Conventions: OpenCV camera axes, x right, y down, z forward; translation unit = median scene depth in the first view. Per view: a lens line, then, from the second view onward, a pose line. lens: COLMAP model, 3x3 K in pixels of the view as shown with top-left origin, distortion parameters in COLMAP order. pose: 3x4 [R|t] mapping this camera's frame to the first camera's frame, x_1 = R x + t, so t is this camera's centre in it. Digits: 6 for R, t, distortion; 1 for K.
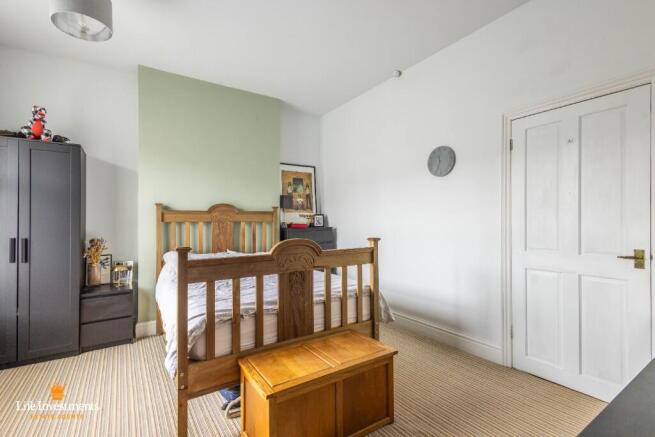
lens RADIAL K [[309.7, 0, 317.6], [0, 309.7, 219.7], [0, 0, 1]] dist [-0.001013, 0.000045]
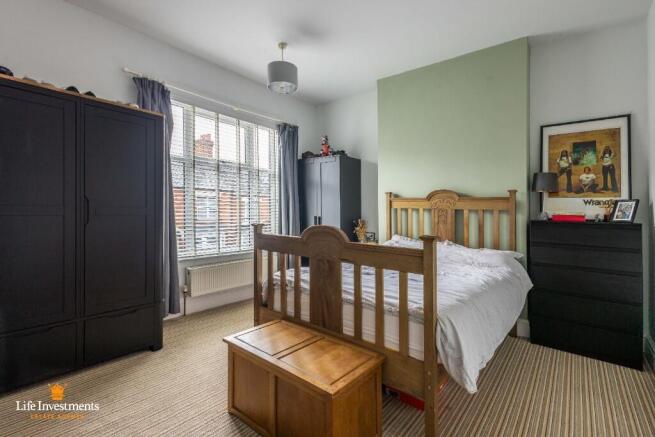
lens RADIAL K [[301.5, 0, 311.7], [0, 301.5, 207.0], [0, 0, 1]] dist [-0.002621, -0.000550]
pose [[0.273429, 0.008741, -0.961852, 0.539283], [-0.012792, 0.999903, 0.005451, -0.000454], [0.961807, 0.010814, 0.273515, 0.460918]]
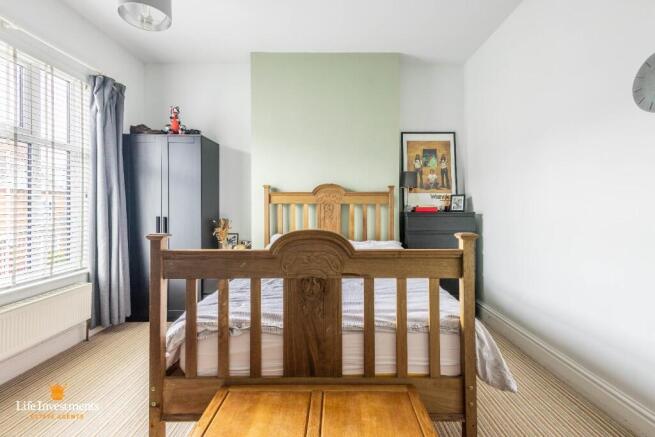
lens RADIAL K [[307.7, 0, 326.0], [0, 307.7, 200.7], [0, 0, 1]] dist [0.003908, 0.000280]
pose [[0.836649, -0.001636, -0.547737, 0.211942], [-0.001516, 0.999985, -0.005303, 0.002182], [0.547737, 0.005267, 0.836634, 0.300215]]
